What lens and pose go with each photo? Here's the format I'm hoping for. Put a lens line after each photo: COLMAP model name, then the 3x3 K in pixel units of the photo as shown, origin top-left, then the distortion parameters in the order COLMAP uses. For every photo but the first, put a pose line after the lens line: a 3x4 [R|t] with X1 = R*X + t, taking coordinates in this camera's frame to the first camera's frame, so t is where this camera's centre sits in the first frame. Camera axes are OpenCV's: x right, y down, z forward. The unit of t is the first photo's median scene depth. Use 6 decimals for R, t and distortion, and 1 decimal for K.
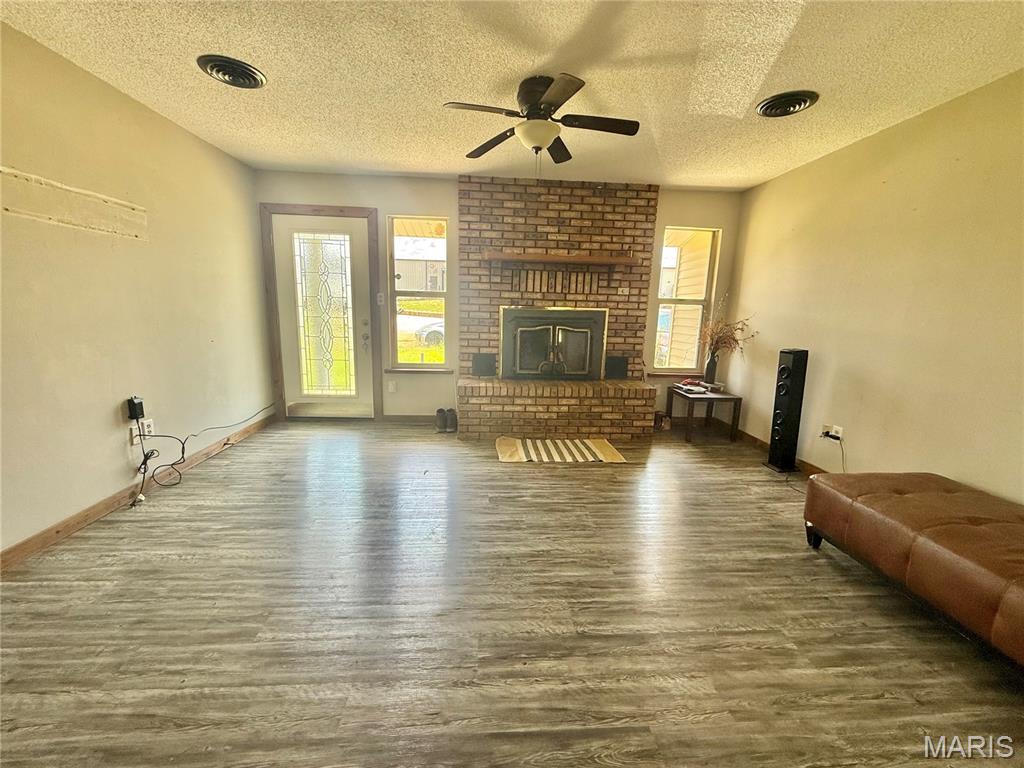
lens RADIAL K [[408.2, 0, 509.1], [0, 408.2, 384.8], [0, 0, 1]] dist [-0.000527, 0.000407]
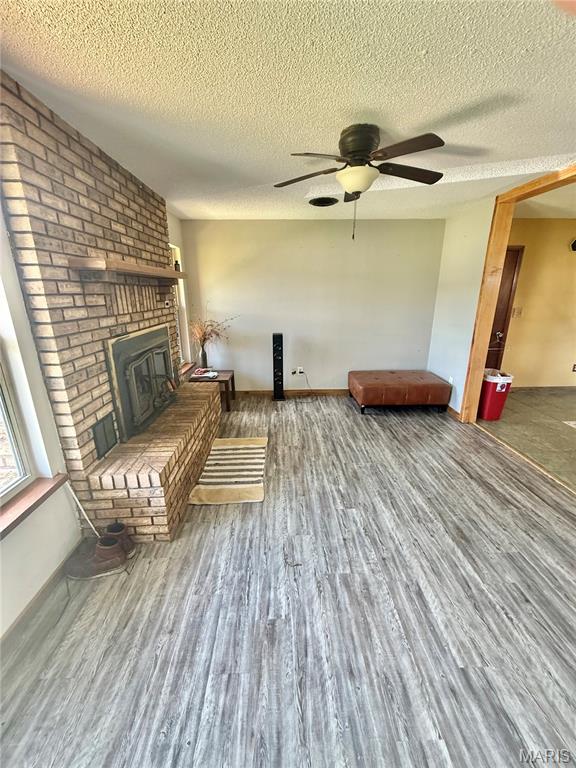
lens RADIAL K [[306.2, 0, 287.1], [0, 306.2, 380.6], [0, 0, 1]] dist [-0.000527, 0.000407]
pose [[0.032097, -0.308979, 0.950527, -0.511974], [0.196652, 0.934380, 0.297090, -0.228700], [-0.979948, 0.177387, 0.090753, 0.703362]]
